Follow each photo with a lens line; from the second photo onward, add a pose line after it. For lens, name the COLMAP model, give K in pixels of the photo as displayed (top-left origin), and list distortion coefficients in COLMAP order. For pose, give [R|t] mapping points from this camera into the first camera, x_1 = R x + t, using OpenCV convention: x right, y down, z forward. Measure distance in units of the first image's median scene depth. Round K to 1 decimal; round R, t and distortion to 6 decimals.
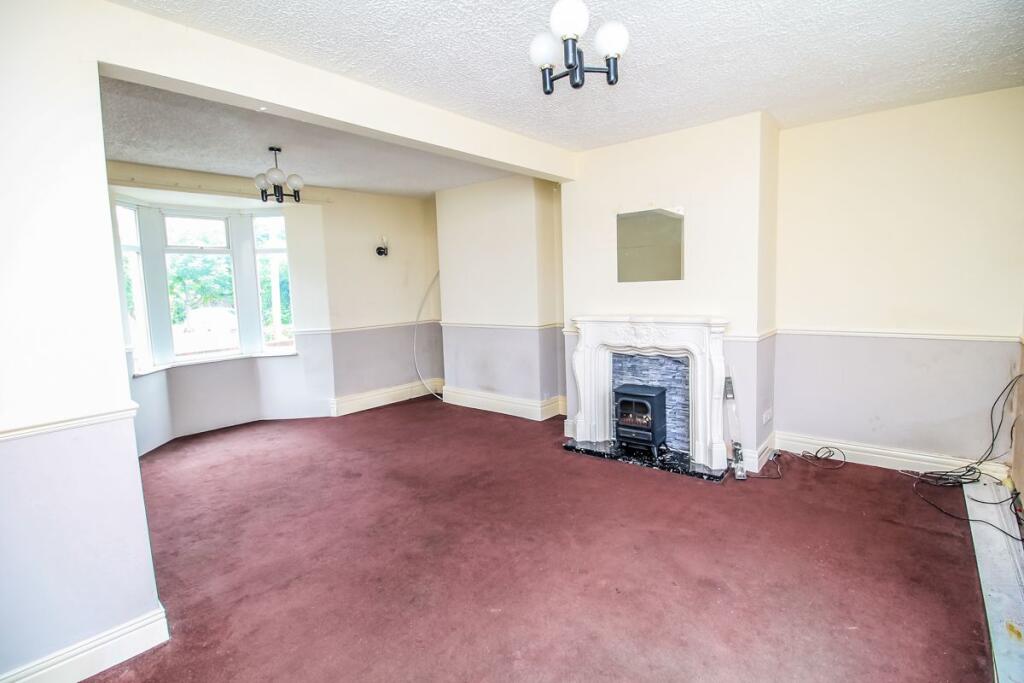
lens RADIAL K [[477.8, 0, 517.9], [0, 477.8, 331.6], [0, 0, 1]] dist [-0.001931, -0.000330]
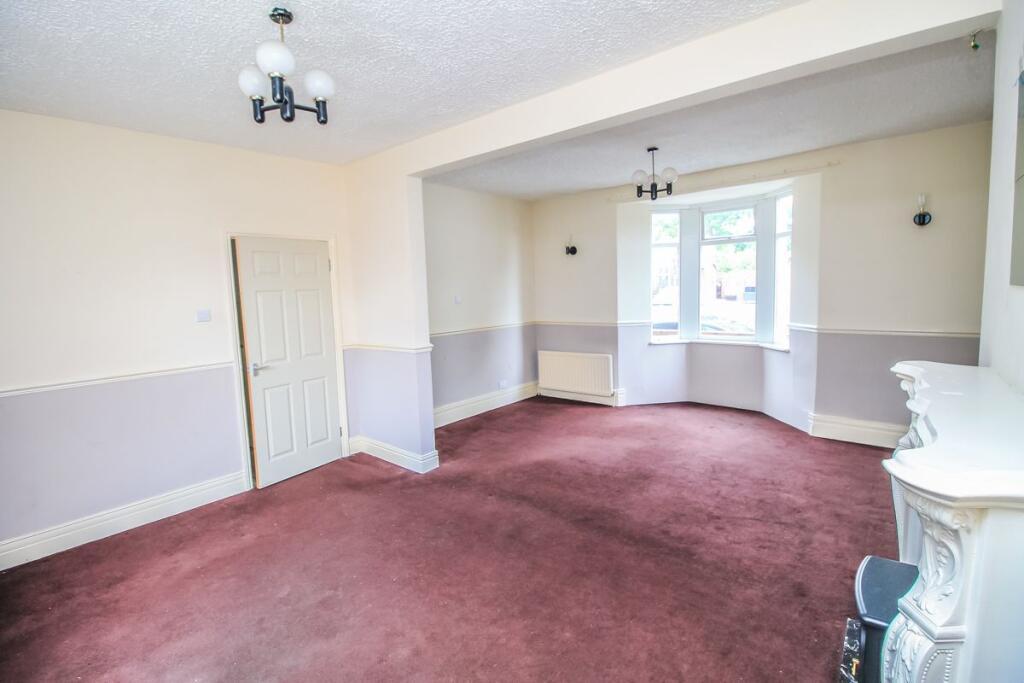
lens RADIAL K [[477.8, 0, 517.9], [0, 477.8, 331.6], [0, 0, 1]] dist [-0.001931, -0.000330]
pose [[0.021611, 0.127937, -0.991547, 0.445042], [-0.068361, 0.989646, 0.126201, -0.073316], [0.997427, 0.065056, 0.030133, 0.533231]]
